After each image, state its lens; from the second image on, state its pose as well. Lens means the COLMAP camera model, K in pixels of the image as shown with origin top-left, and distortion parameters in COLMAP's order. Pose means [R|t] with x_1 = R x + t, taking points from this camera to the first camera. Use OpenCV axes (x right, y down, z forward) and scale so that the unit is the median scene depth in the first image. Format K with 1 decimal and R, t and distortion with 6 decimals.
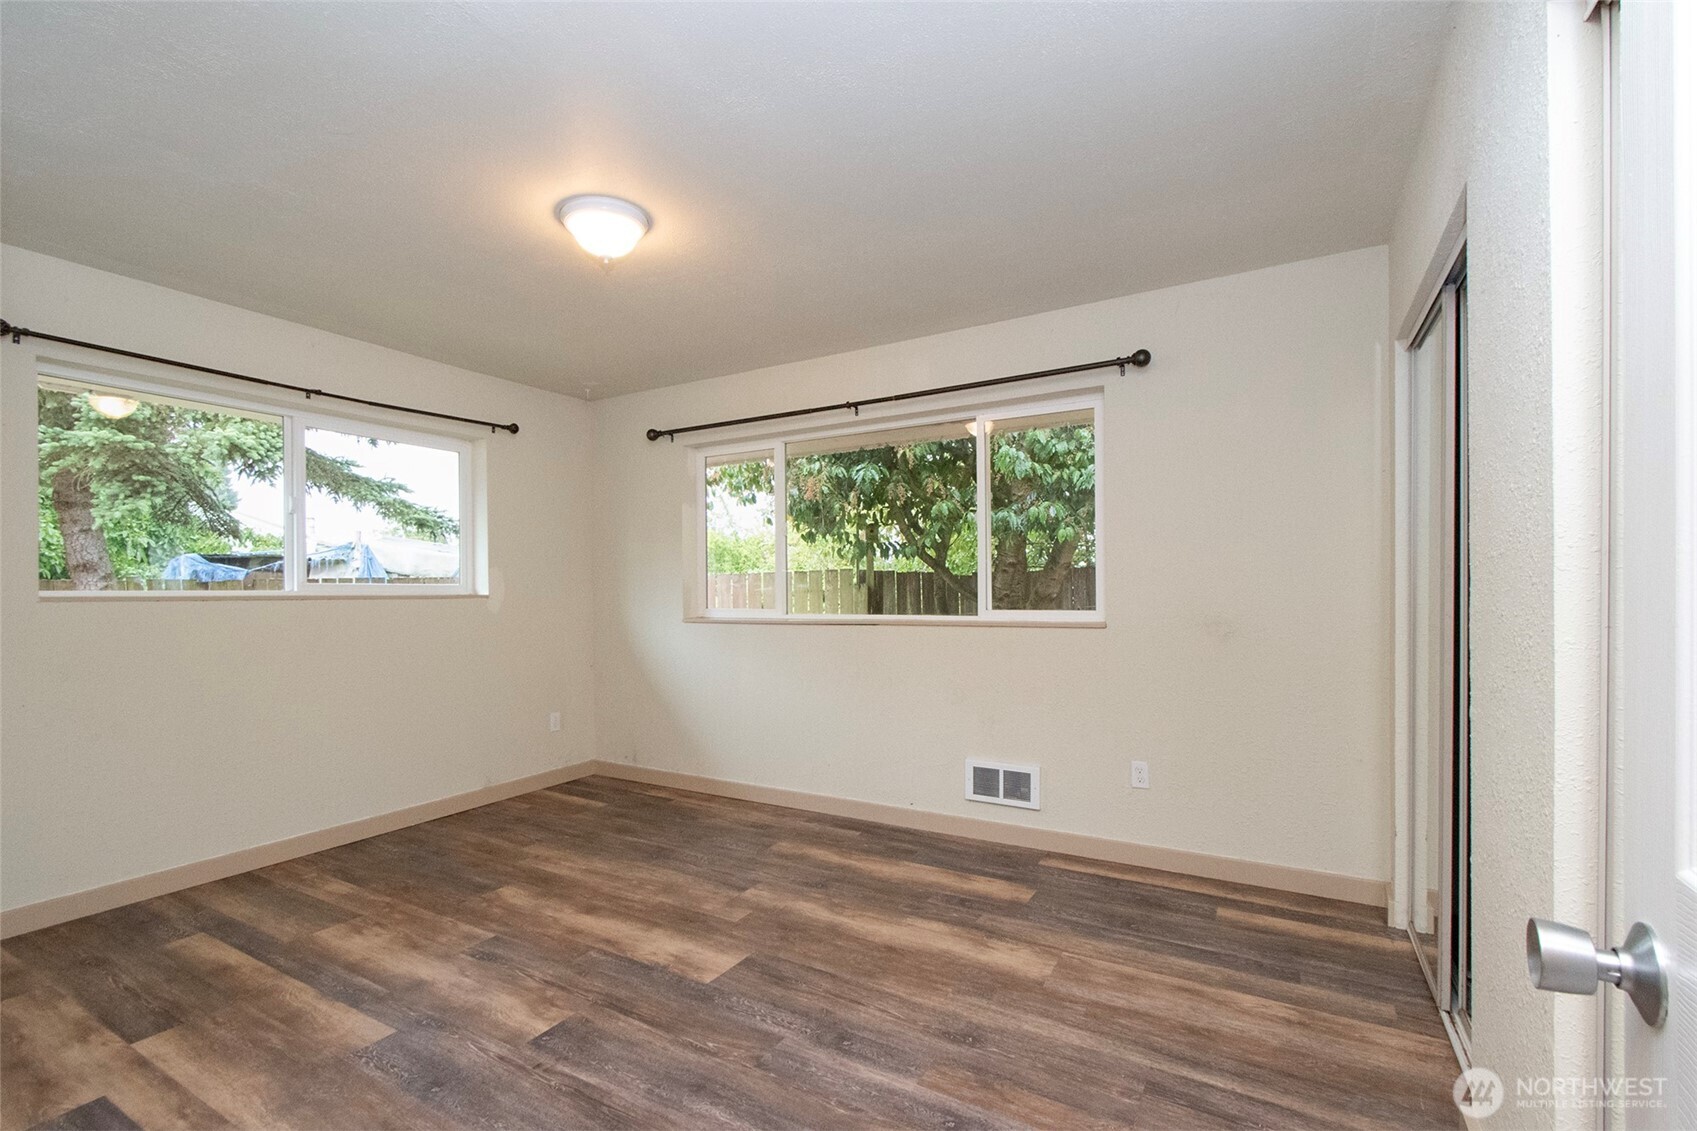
lens RADIAL K [[755.2, 0, 821.6], [0, 755.2, 566.5], [0, 0, 1]] dist [0.002703, -0.000055]
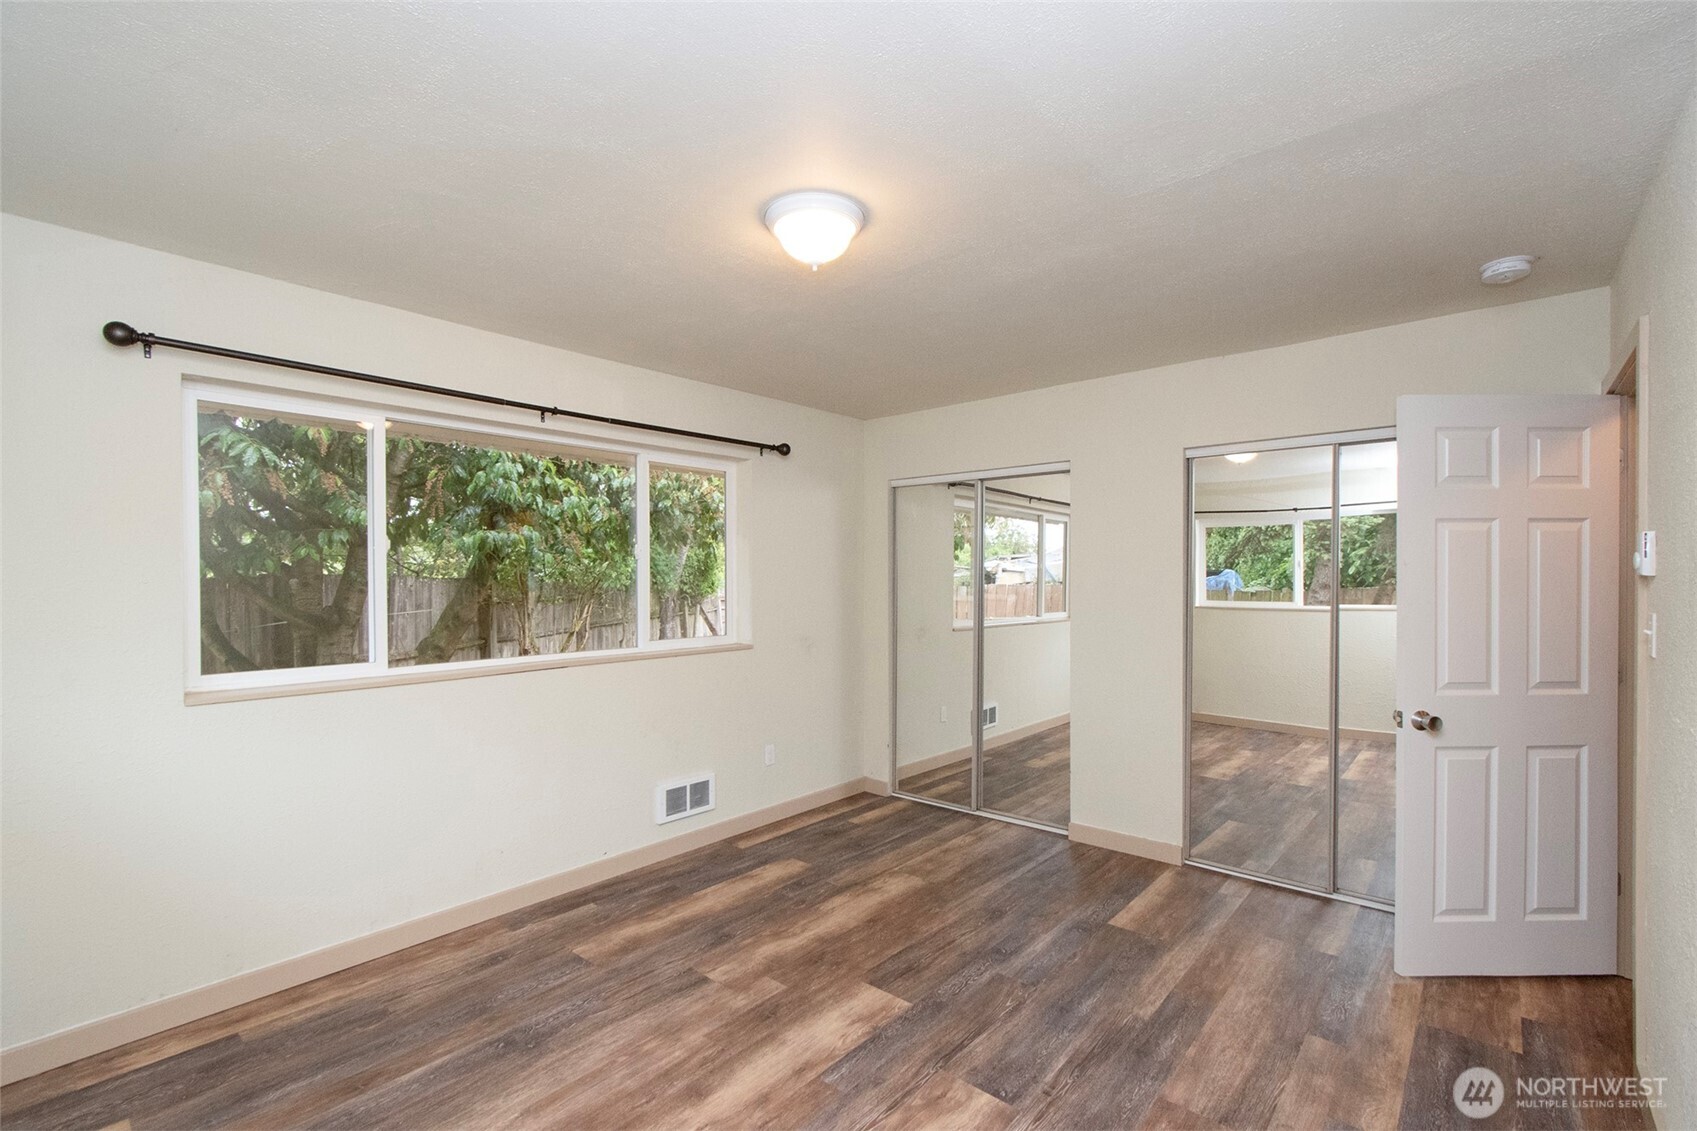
lens RADIAL K [[755.2, 0, 821.6], [0, 755.2, 566.5], [0, 0, 1]] dist [0.002703, -0.000055]
pose [[0.185884, 0.020191, 0.982364, -1.005282], [-0.030014, 0.999439, -0.014862, -0.050445], [-0.982113, -0.026722, 0.186386, 0.747903]]
